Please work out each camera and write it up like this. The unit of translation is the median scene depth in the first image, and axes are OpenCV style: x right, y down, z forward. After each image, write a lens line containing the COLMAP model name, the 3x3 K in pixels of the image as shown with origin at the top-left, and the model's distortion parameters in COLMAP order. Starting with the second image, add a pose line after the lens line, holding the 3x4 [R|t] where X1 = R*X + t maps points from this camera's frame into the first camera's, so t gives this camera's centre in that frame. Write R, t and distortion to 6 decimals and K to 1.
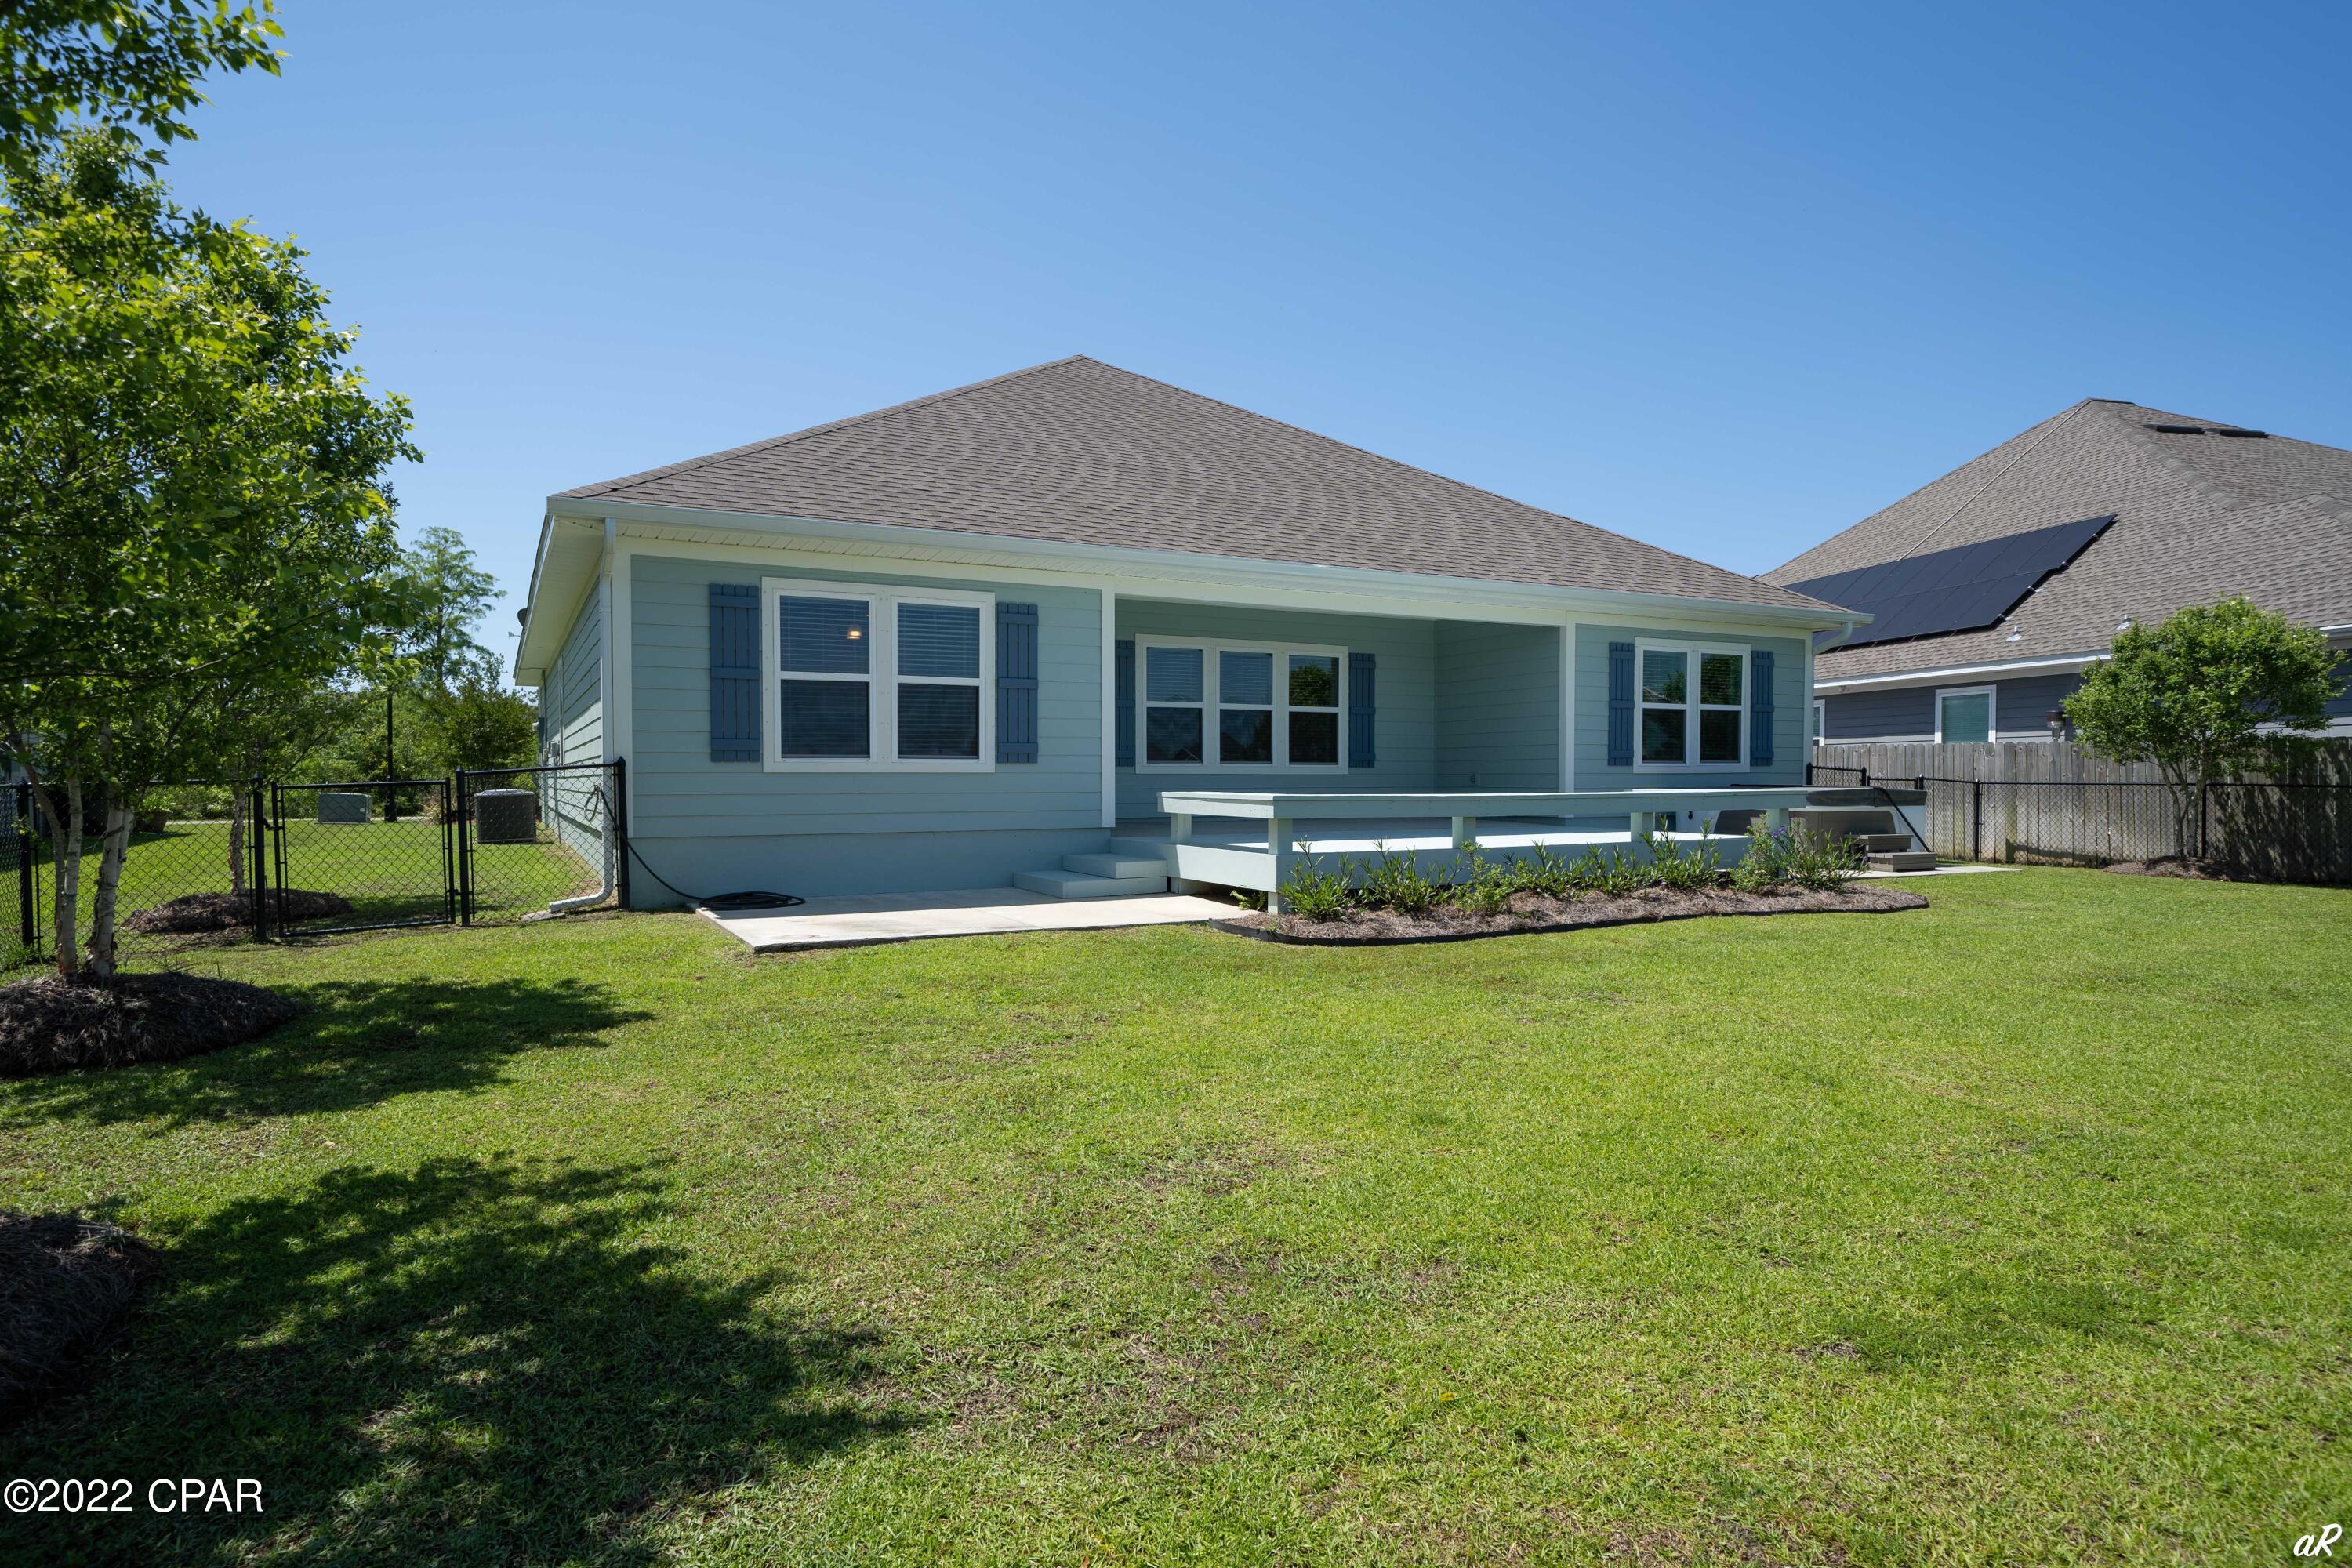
lens RADIAL K [[1322.8, 0, 1172.1], [0, 1322.8, 783.4], [0, 0, 1]] dist [0.000950, 0.000064]
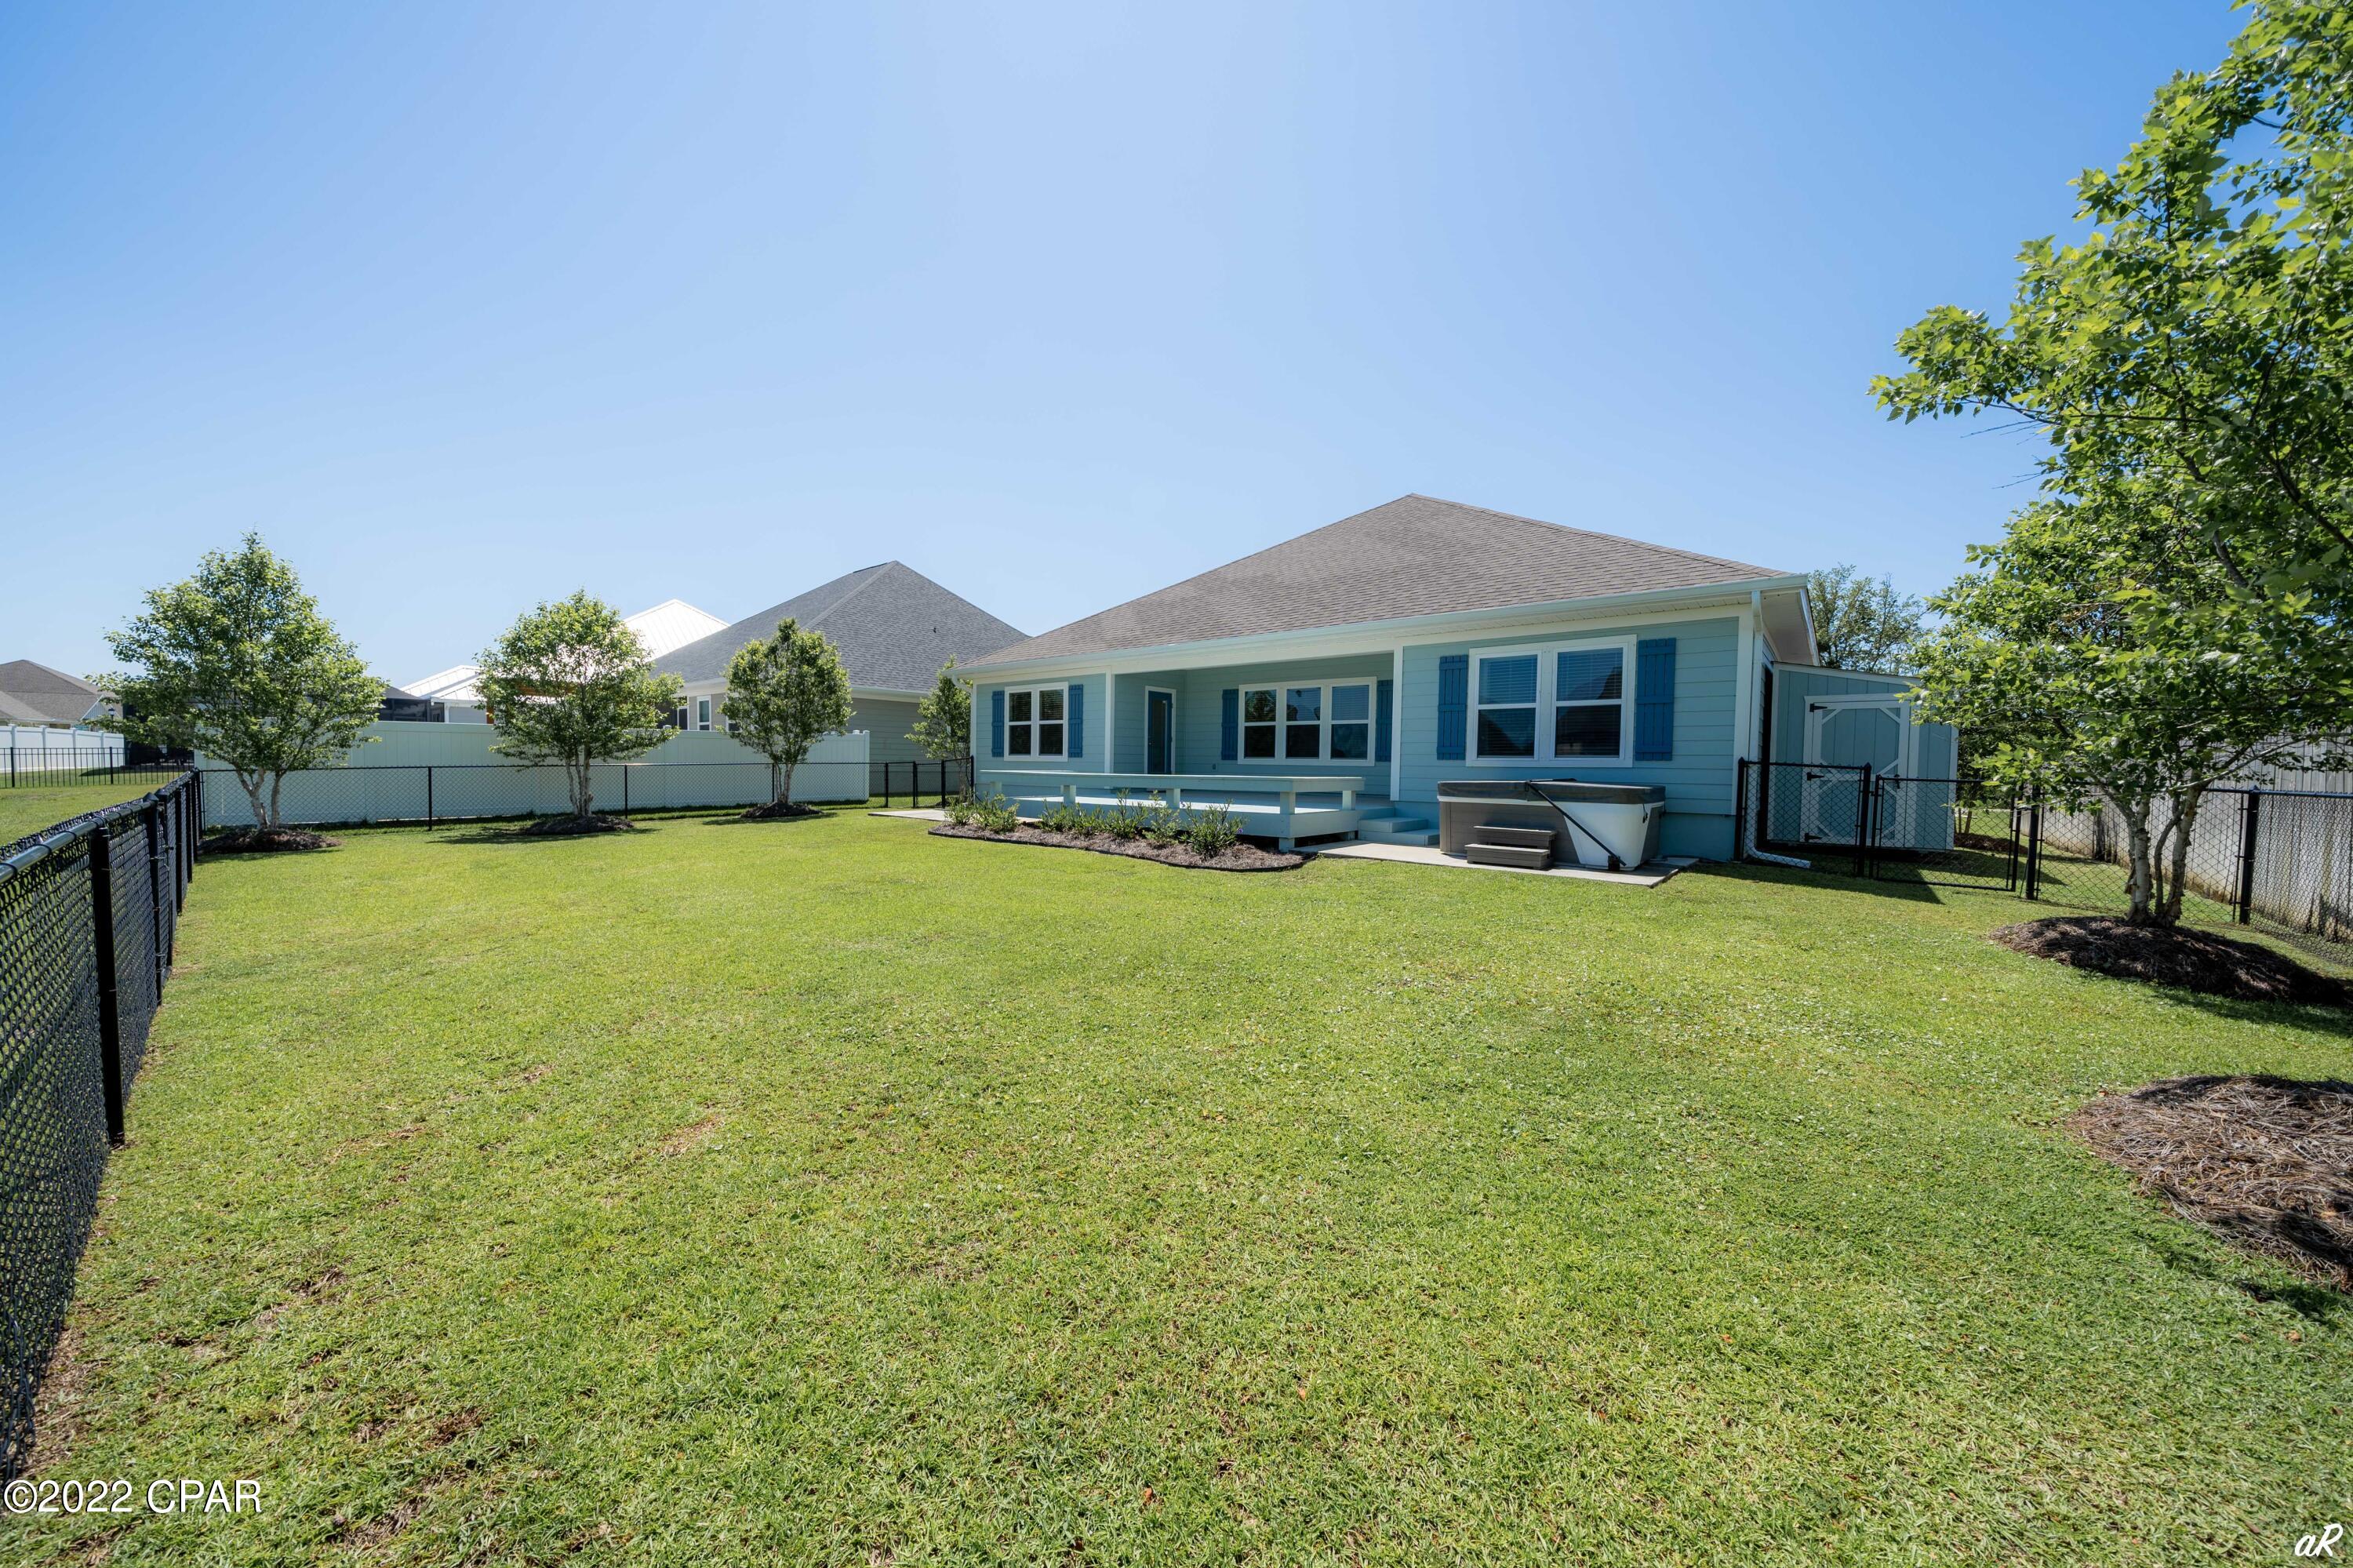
lens RADIAL K [[817.2, 0, 1174.6], [0, 817.2, 793.7], [0, 0, 1]] dist [-0.000913, -0.000042]
pose [[0.381690, 0.036628, -0.923564, 0.956967], [-0.016531, 0.999325, 0.032801, -0.001892], [0.924142, 0.002748, 0.382038, 0.499250]]
